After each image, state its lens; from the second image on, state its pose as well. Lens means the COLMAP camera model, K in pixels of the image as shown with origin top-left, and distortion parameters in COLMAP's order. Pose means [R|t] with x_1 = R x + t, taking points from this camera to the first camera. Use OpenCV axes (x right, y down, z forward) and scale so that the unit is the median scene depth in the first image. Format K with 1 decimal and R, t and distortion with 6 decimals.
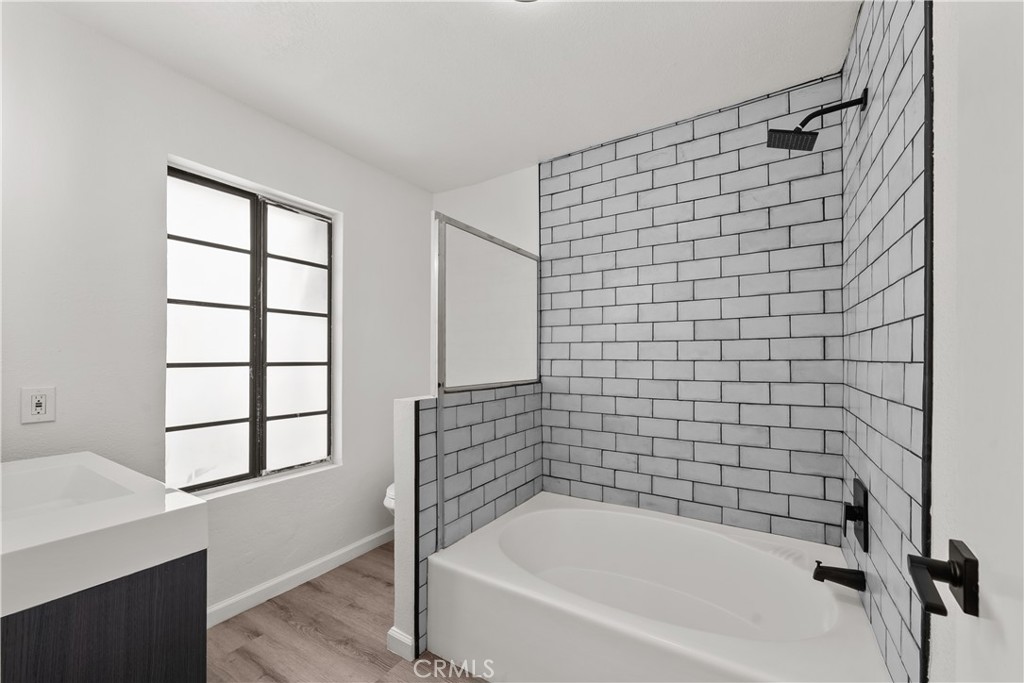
lens RADIAL K [[408.9, 0, 512.7], [0, 408.9, 358.5], [0, 0, 1]] dist [-0.001338, -0.000170]
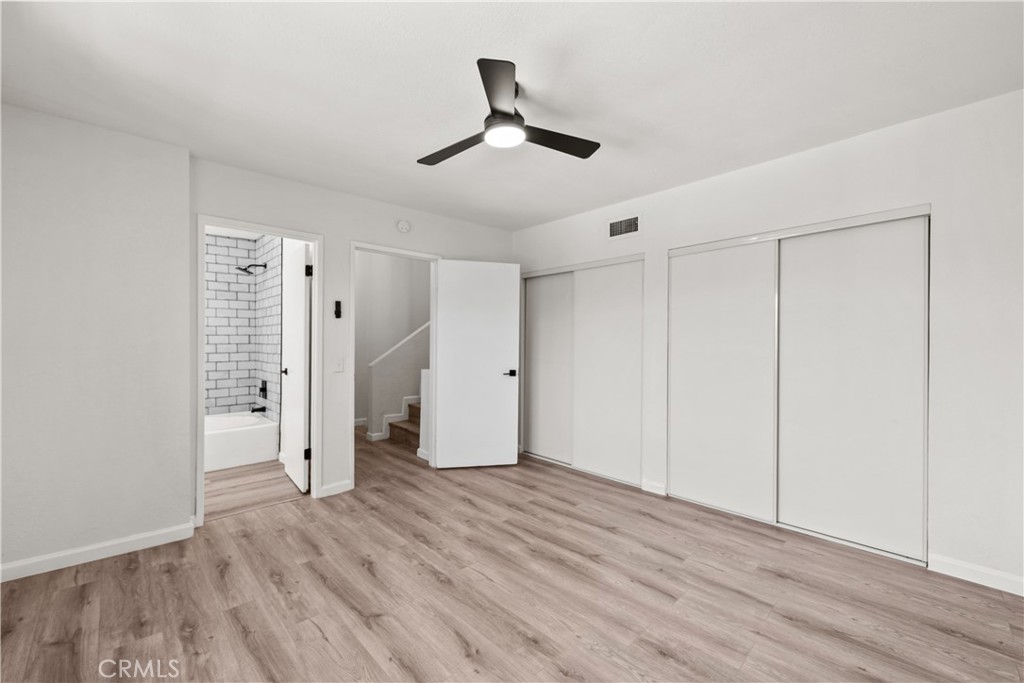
lens RADIAL K [[408.9, 0, 510.6], [0, 408.9, 341.1], [0, 0, 1]] dist [-0.001338, -0.000170]
pose [[0.250397, 0.003975, 0.968135, -1.438566], [-0.000151, 0.999992, -0.004066, -0.003161], [-0.968143, 0.000872, 0.250395, -1.368604]]
